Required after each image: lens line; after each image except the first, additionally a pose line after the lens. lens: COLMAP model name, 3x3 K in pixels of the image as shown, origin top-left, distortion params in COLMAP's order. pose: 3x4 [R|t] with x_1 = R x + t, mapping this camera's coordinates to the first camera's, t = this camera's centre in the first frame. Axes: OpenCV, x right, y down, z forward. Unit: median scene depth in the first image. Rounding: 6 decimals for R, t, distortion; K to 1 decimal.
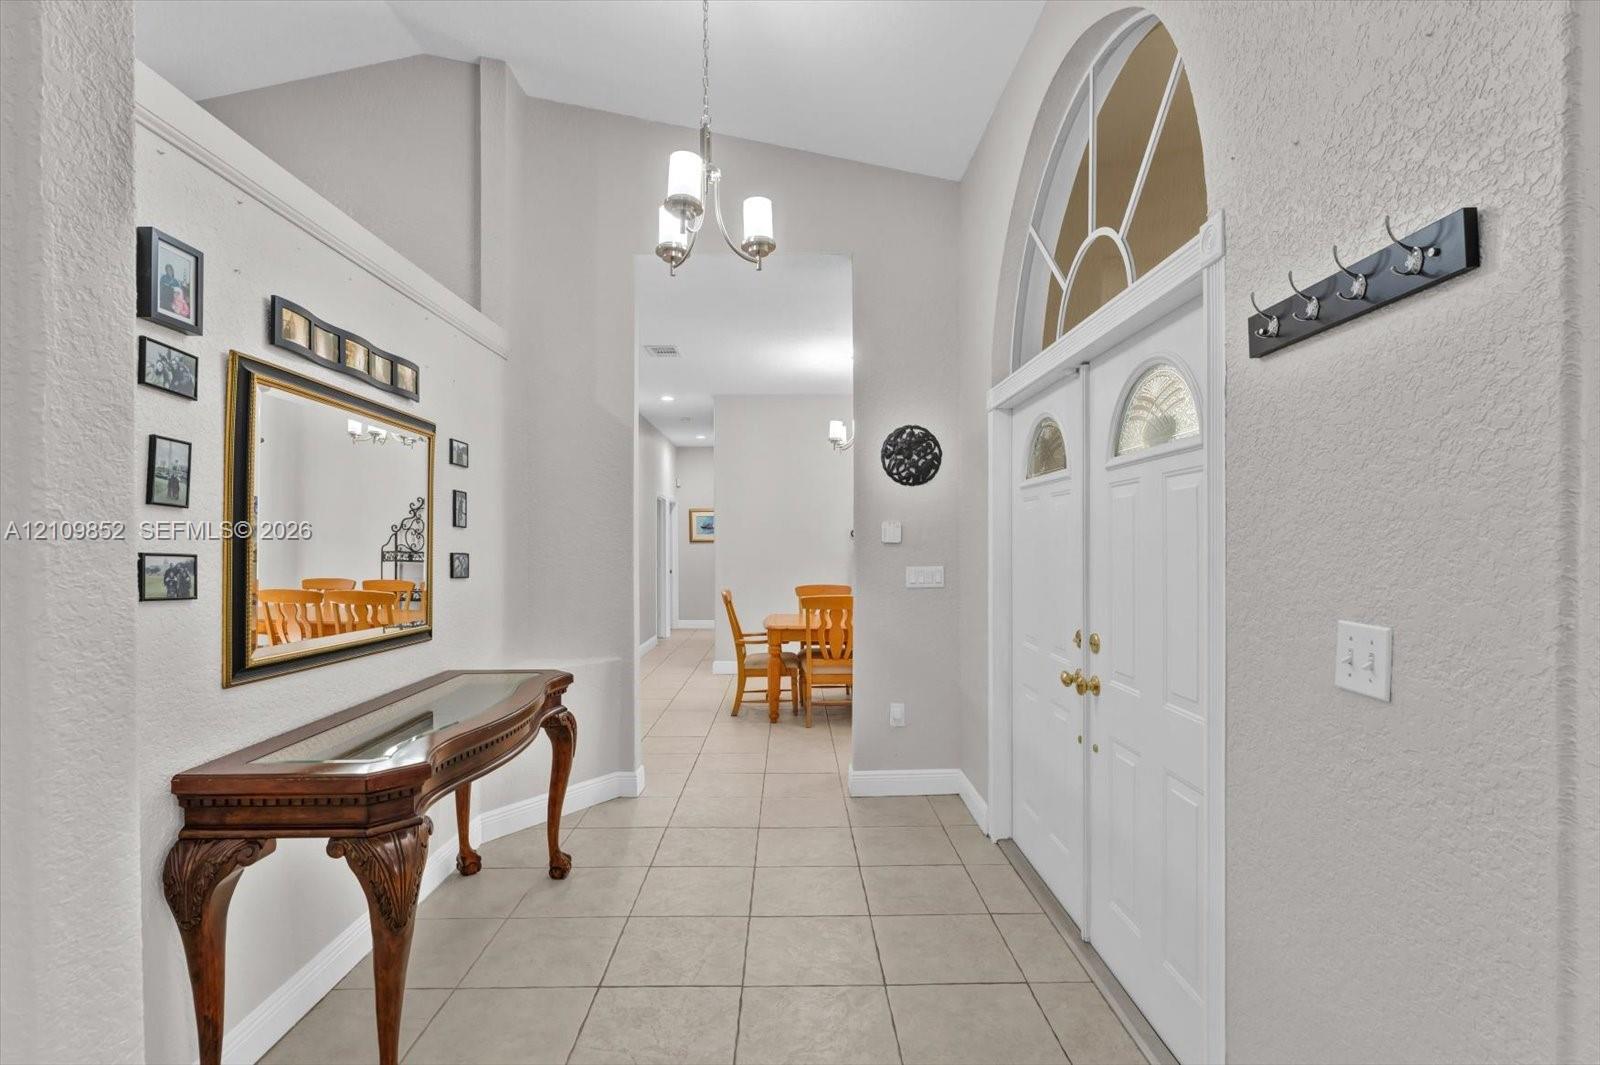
lens RADIAL K [[764.6, 0, 807.0], [0, 764.6, 541.2], [0, 0, 1]] dist [0.001389, 0.000383]
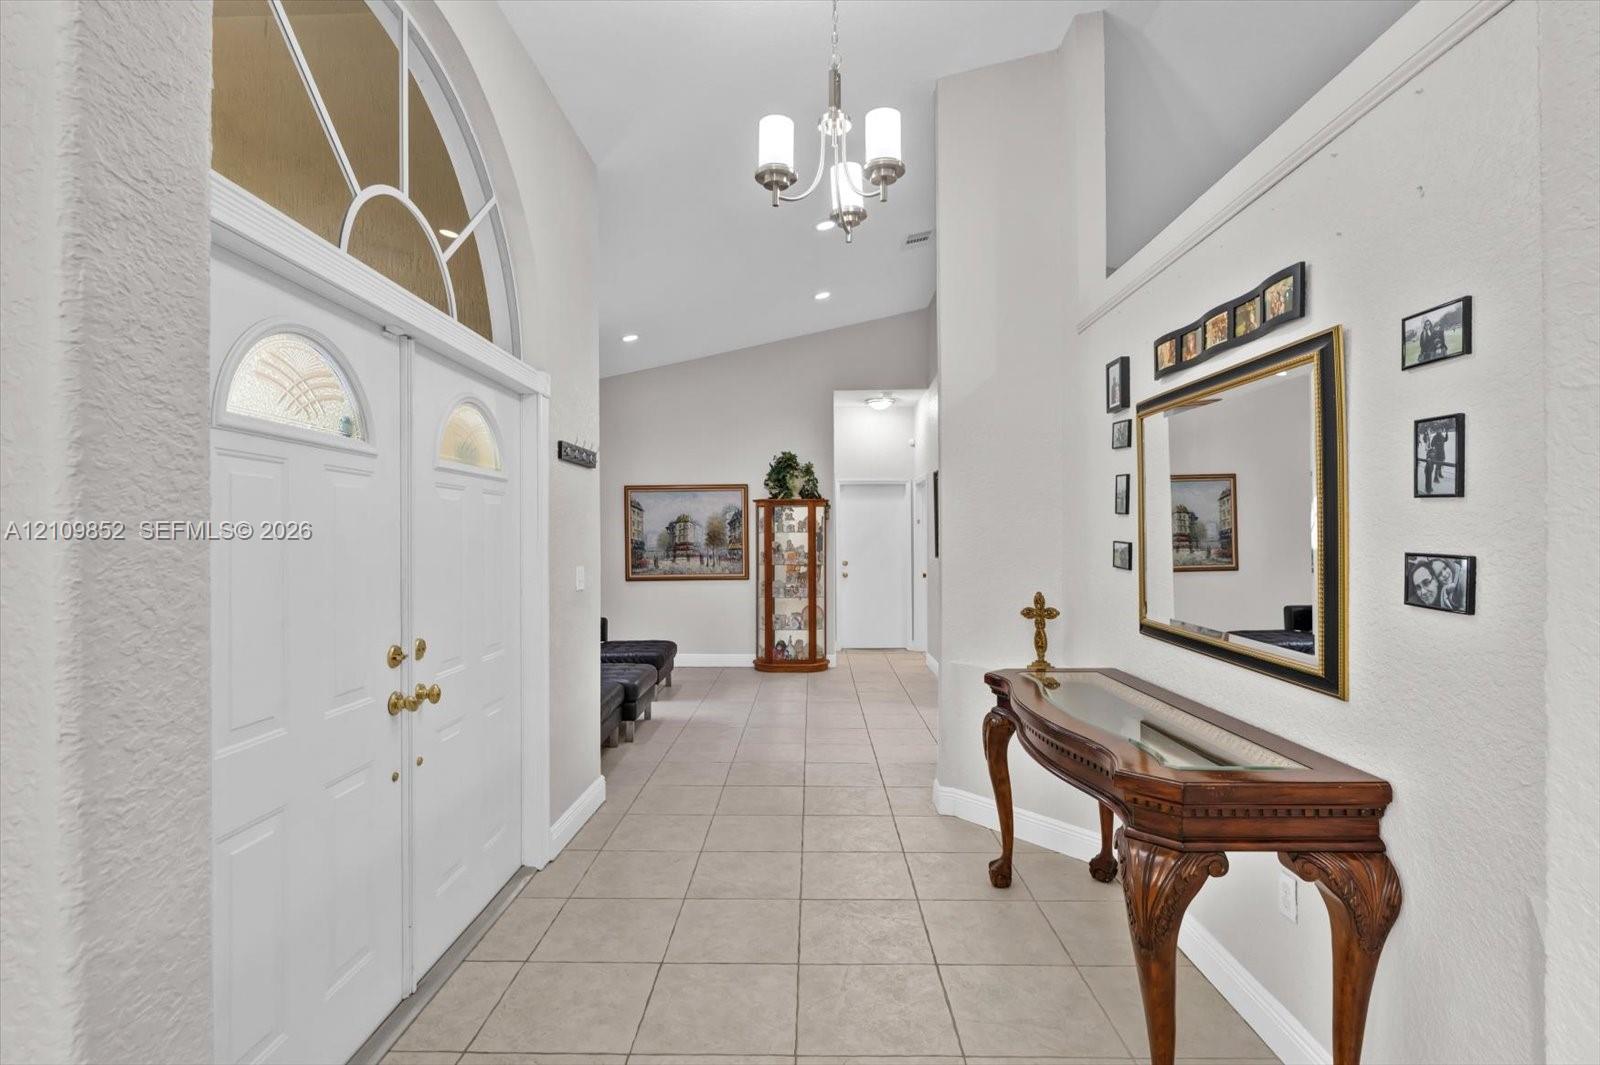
lens RADIAL K [[776.1, 0, 806.0], [0, 776.1, 536.3], [0, 0, 1]] dist [-0.002456, -0.000082]
pose [[-0.999485, 0.008556, 0.030934, -0.153778], [0.008375, 0.999947, -0.005961, 0.007142], [-0.030983, -0.005699, -0.999504, 2.384107]]
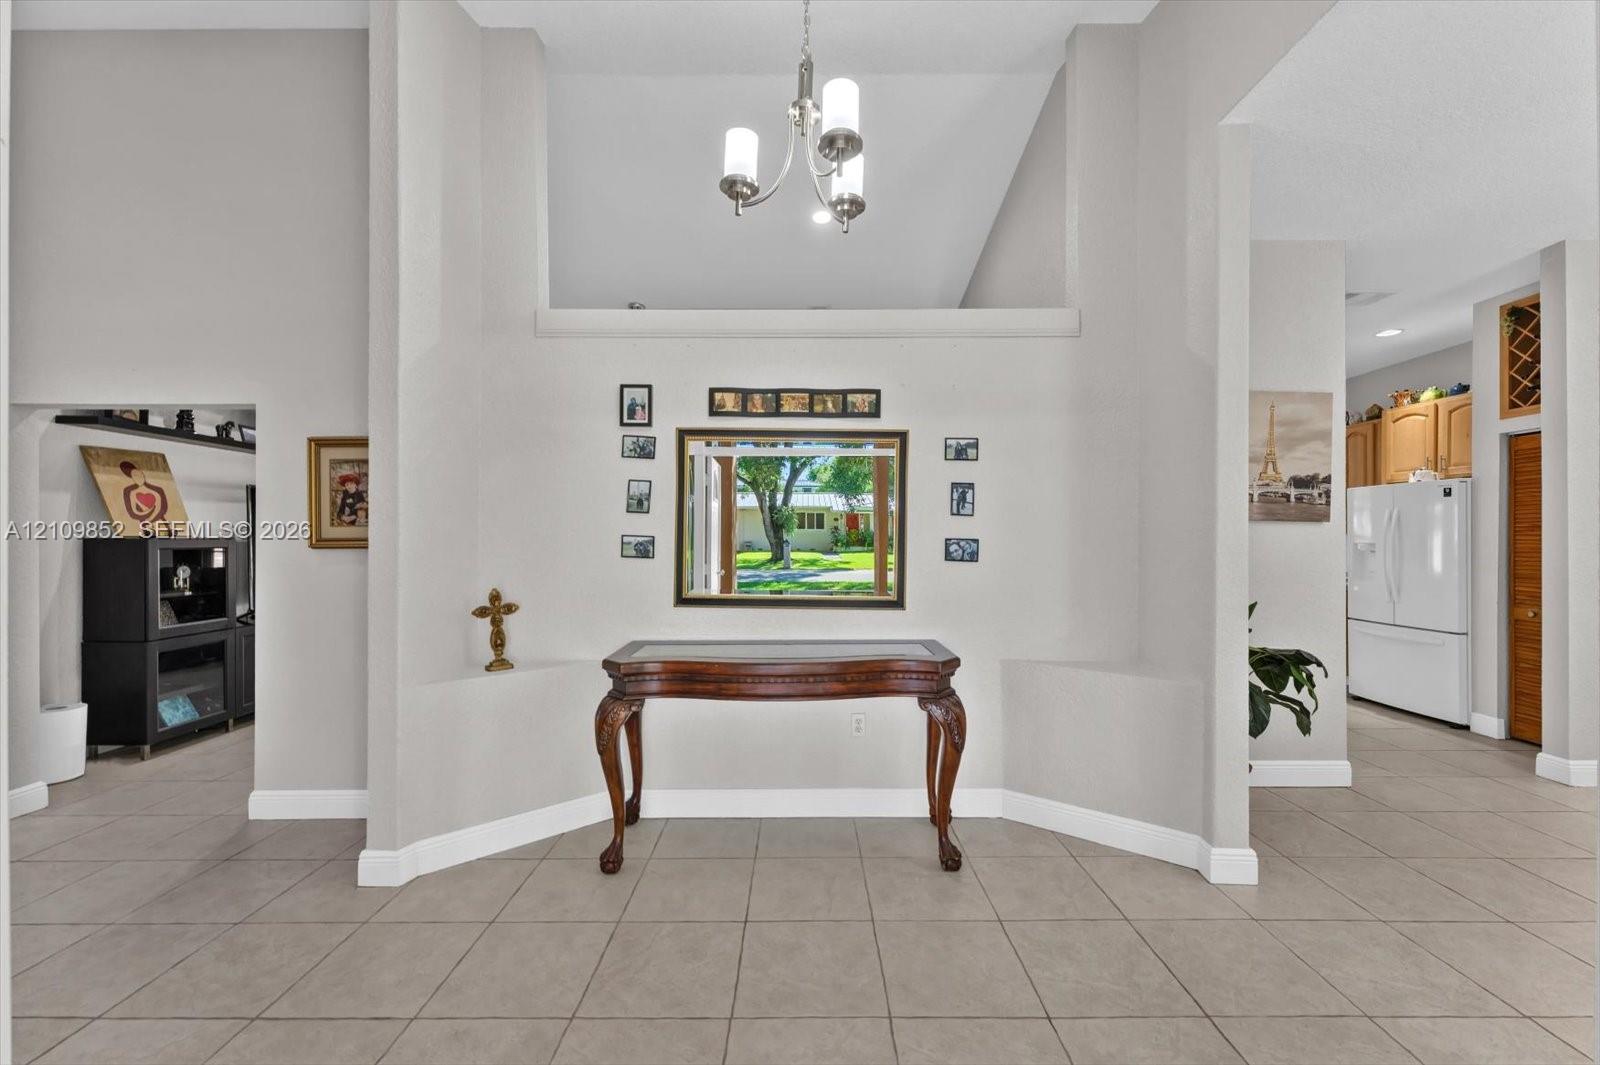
lens RADIAL K [[639.1, 0, 799.9], [0, 639.1, 535.6], [0, 0, 1]] dist [0.001588, 0.000046]
pose [[-0.020446, 0.000011, -0.999791, 0.772394], [0.004605, 0.999989, -0.000083, 0.015944], [0.999780, -0.004605, -0.020446, 1.272380]]
